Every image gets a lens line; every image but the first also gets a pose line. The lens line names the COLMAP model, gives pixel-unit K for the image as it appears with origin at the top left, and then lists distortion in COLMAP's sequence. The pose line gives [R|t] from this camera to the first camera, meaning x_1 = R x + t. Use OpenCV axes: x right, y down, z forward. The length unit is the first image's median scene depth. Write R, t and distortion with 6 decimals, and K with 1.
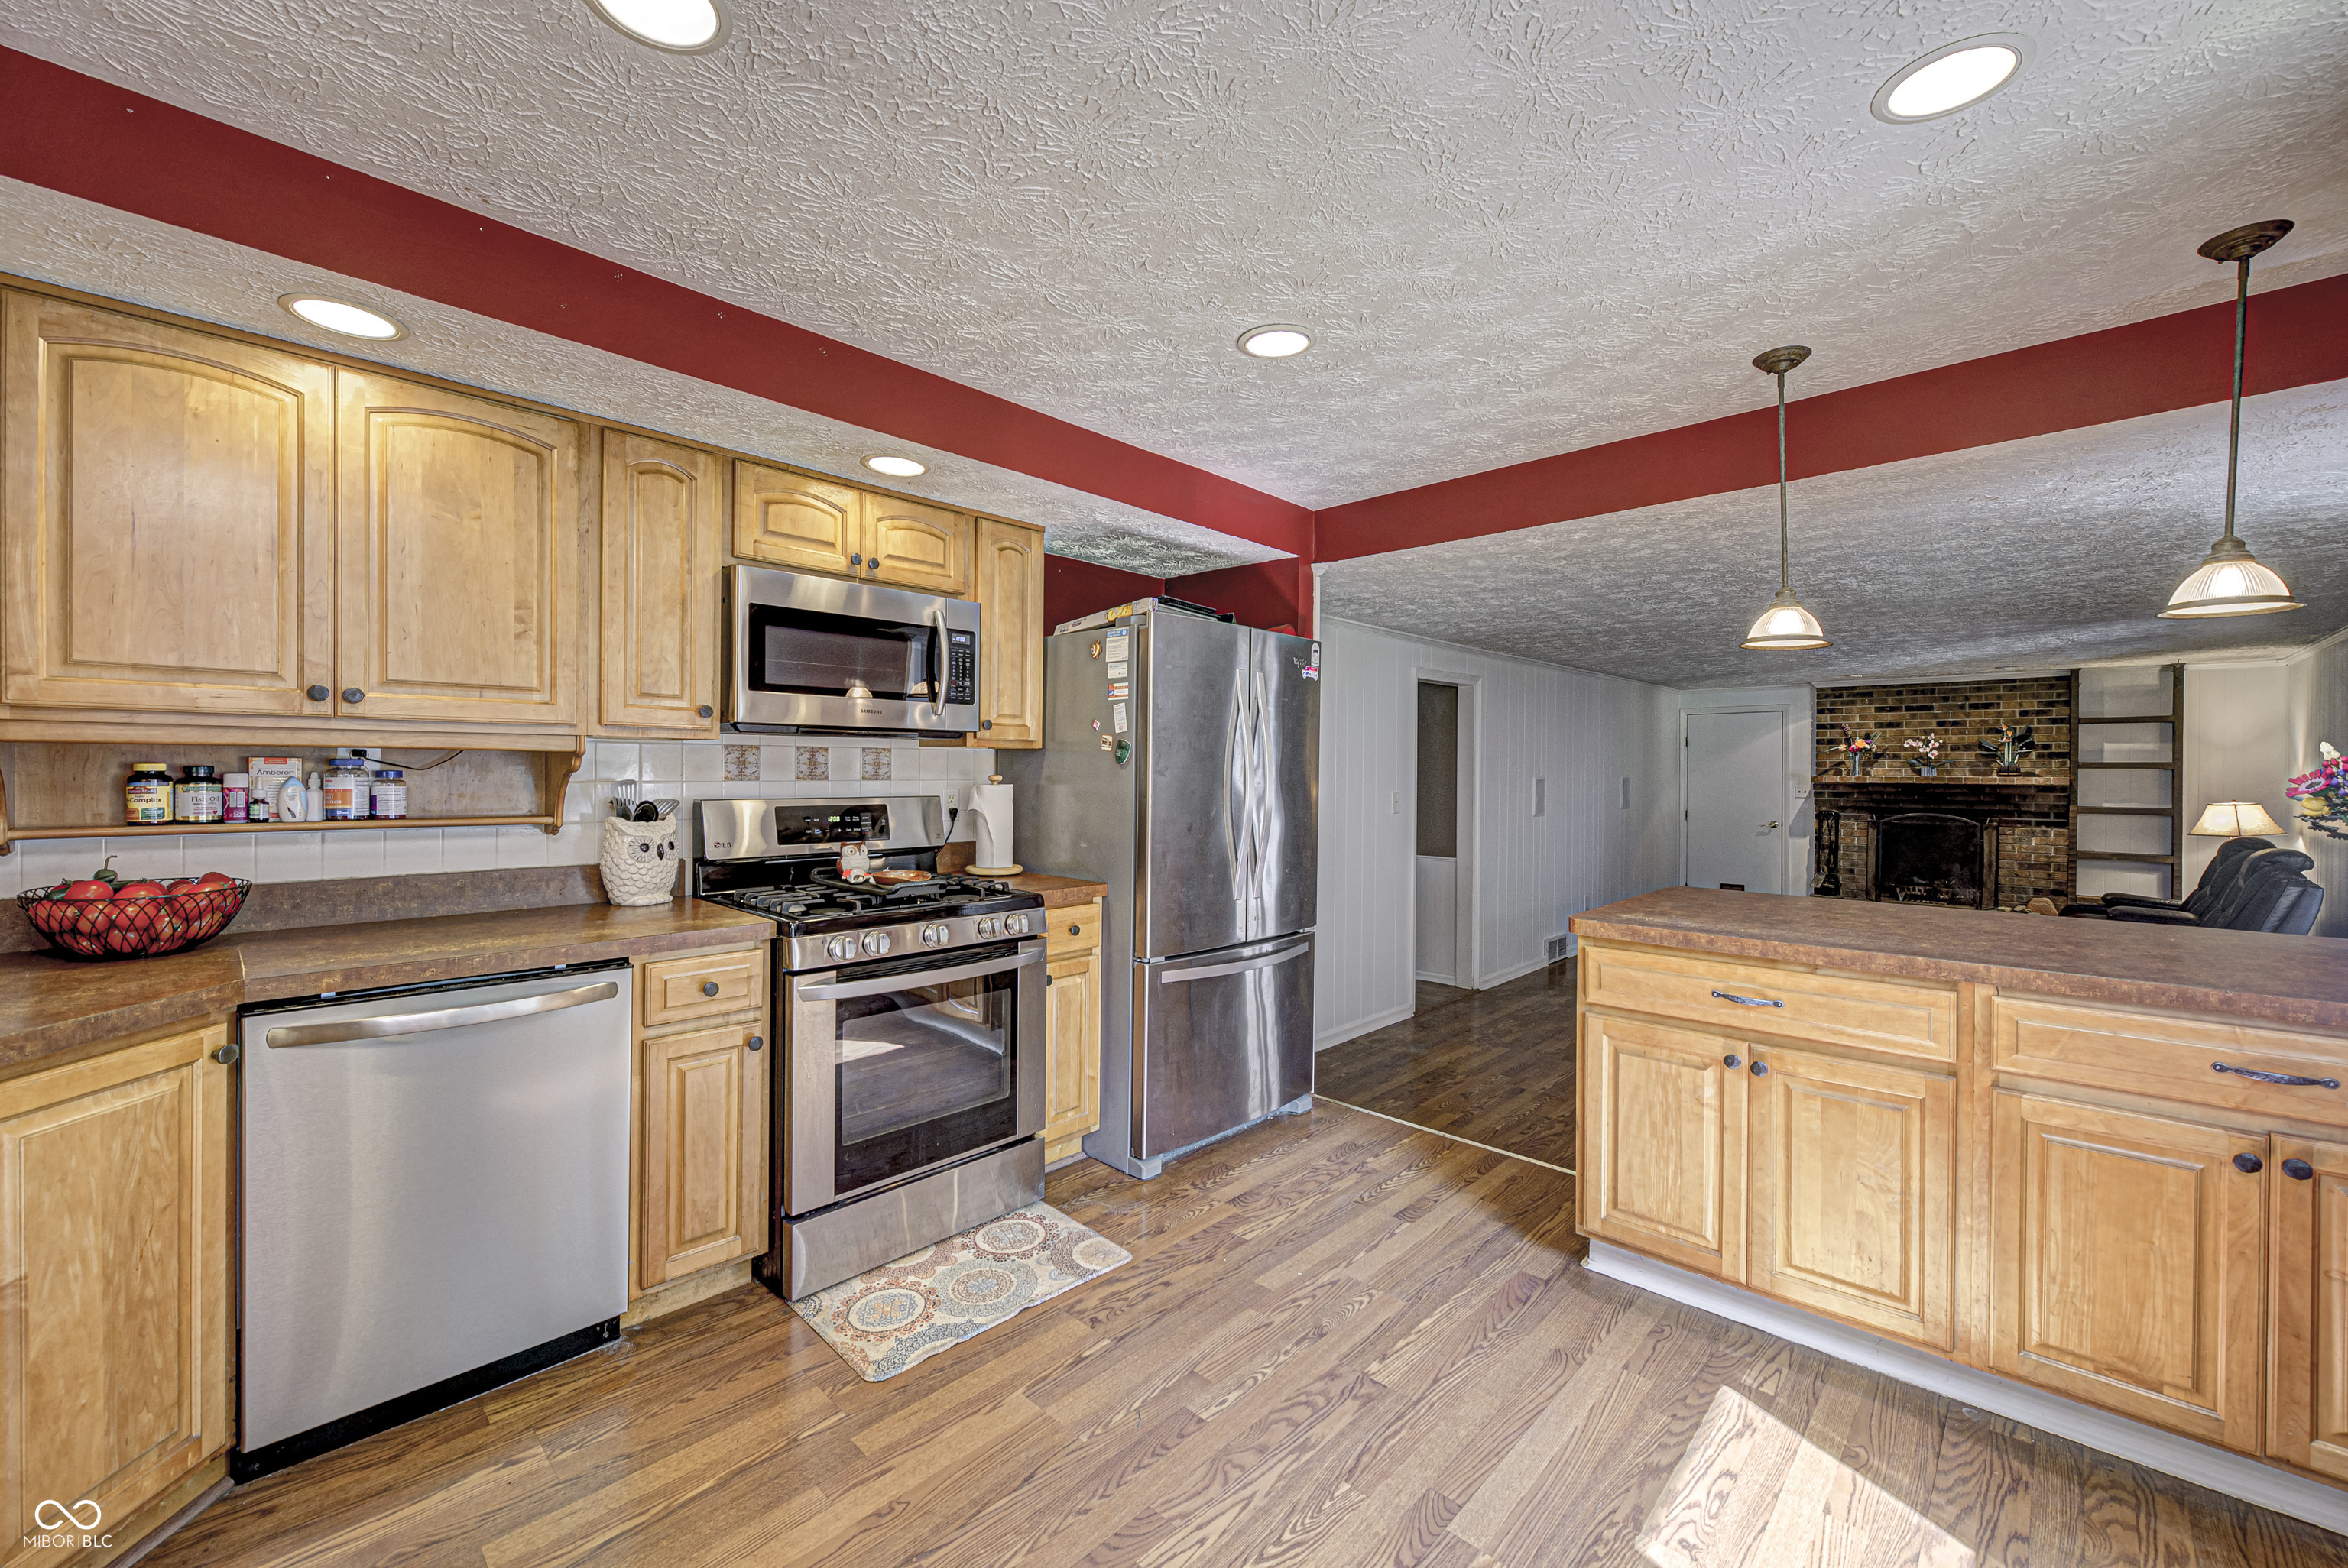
lens RADIAL K [[935.6, 0, 1161.0], [0, 935.6, 780.1], [0, 0, 1]] dist [-0.001601, -0.000961]
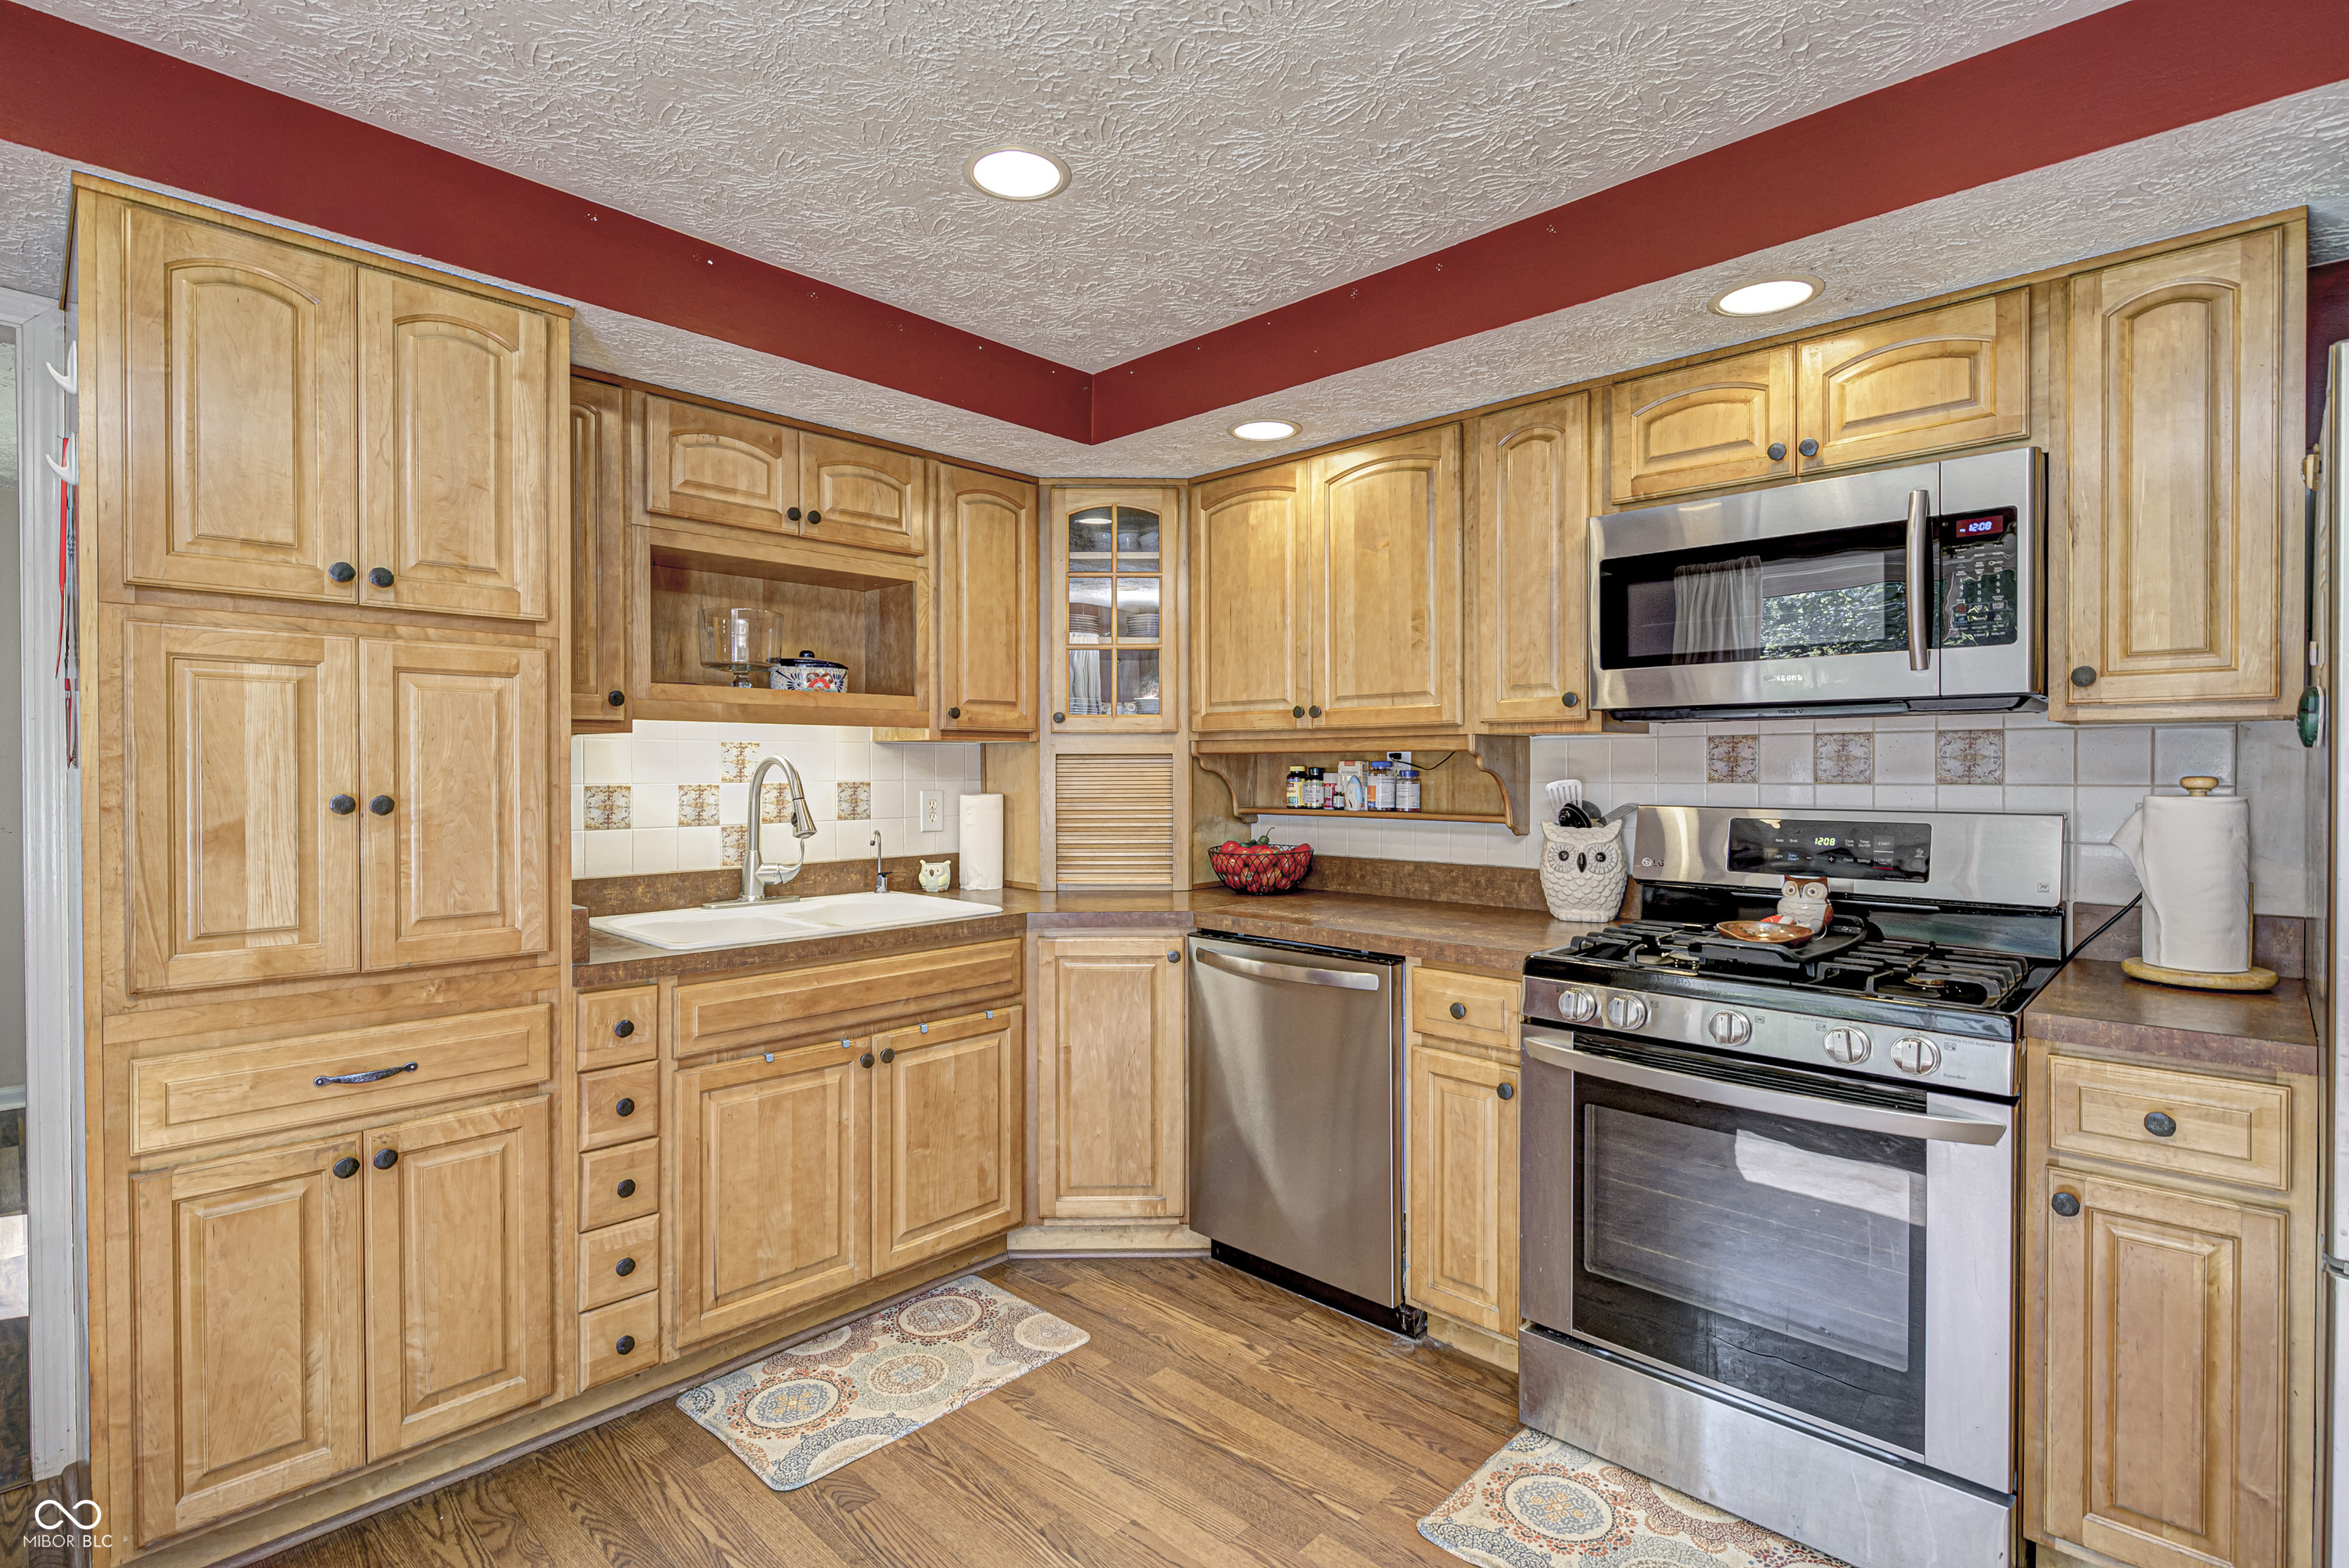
lens RADIAL K [[1133.5, 0, 1157.3], [0, 1133.5, 781.2], [0, 0, 1]] dist [0.026661, -0.000151]
pose [[0.001960, 0.008171, -0.999965, 0.072872], [-0.006466, 0.999946, 0.008158, -0.000760], [0.999977, 0.006450, 0.002013, 0.082733]]
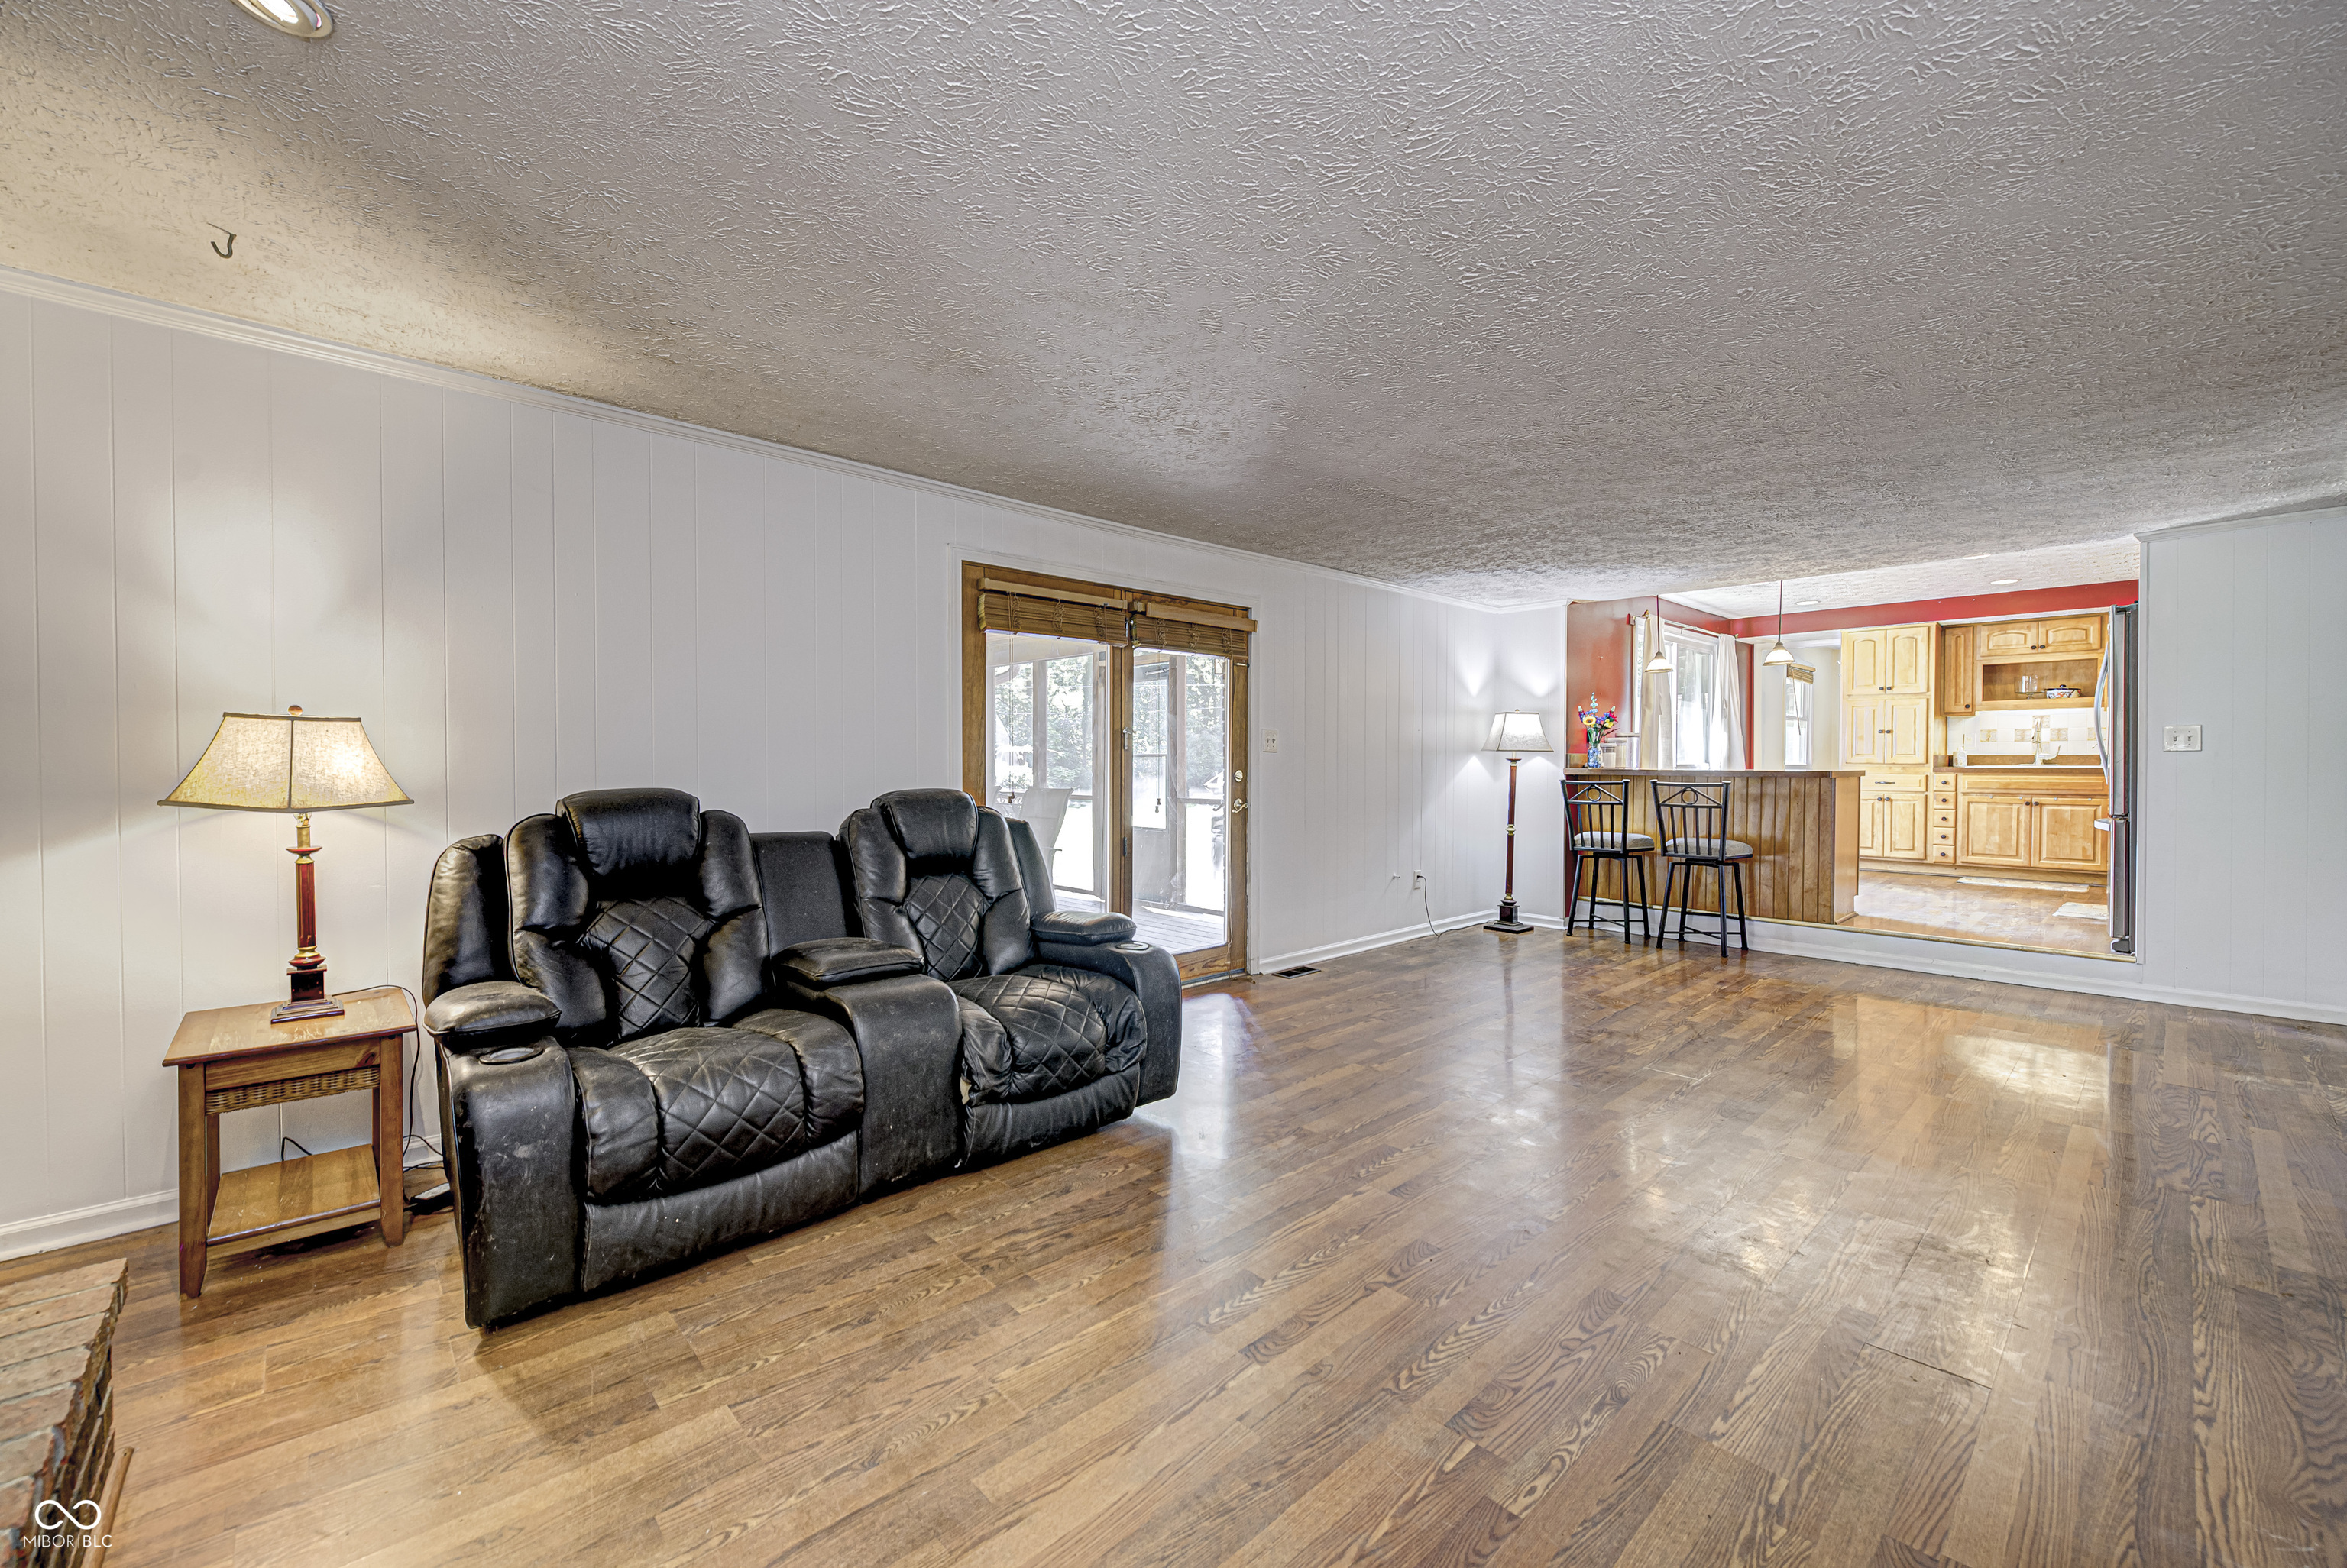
lens RADIAL K [[935.2, 0, 1164.9], [0, 935.2, 771.0], [0, 0, 1]] dist [-0.001601, -0.000961]
pose [[-0.999346, -0.000872, 0.036160, 0.707799], [-0.000079, 0.999760, 0.021910, 0.034049], [-0.036170, 0.021893, -0.999106, 1.181094]]
